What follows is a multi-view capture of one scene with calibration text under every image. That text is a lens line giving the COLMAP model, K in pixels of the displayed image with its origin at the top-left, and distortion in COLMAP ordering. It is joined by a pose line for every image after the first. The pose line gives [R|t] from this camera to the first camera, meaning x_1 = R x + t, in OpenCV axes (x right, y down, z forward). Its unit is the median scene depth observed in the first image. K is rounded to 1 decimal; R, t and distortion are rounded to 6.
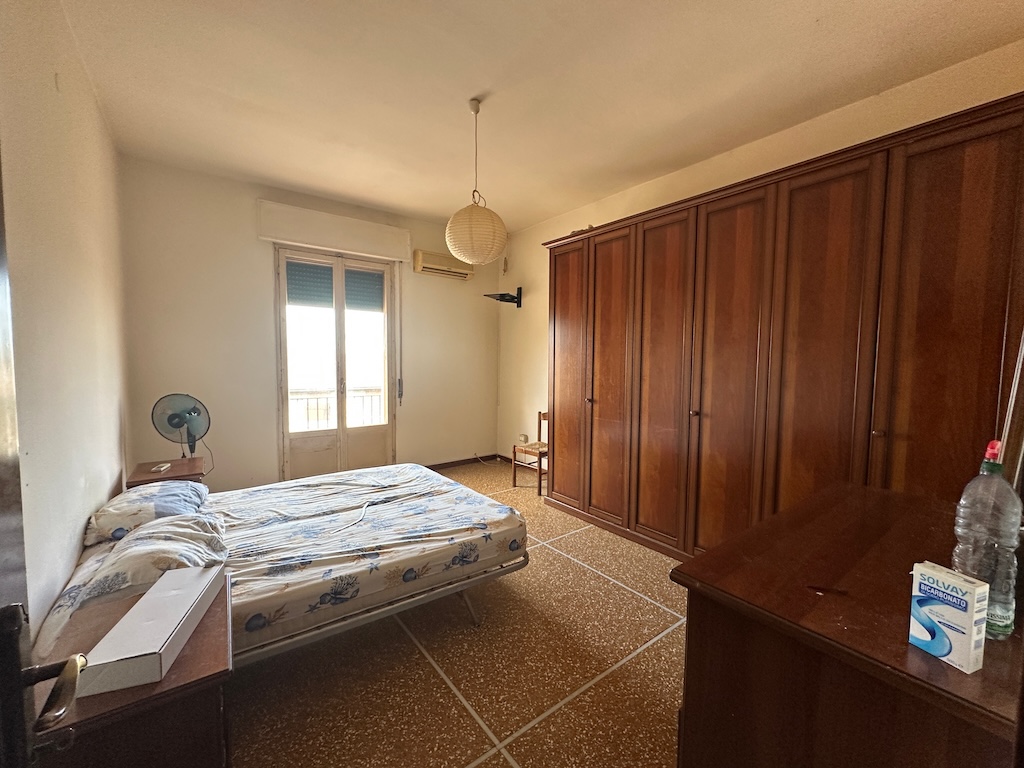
lens RADIAL K [[403.7, 0, 512.0], [0, 403.7, 384.0], [0, 0, 1]] dist [-0.000877, -0.000007]
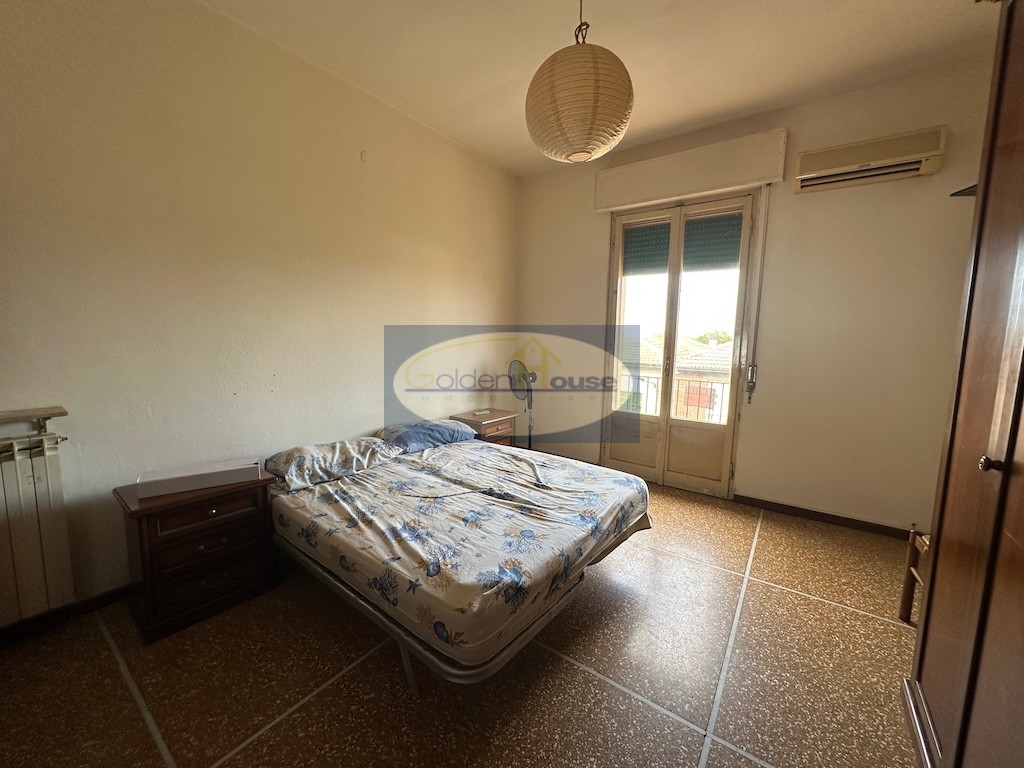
lens RADIAL K [[410.5, 0, 515.5], [0, 410.5, 382.7], [0, 0, 1]] dist [-0.000892, -0.000090]
pose [[0.289106, 0.110479, -0.950901, 0.469585], [-0.075431, 0.992859, 0.092420, -0.026756], [0.954321, 0.045008, 0.295375, 0.738162]]
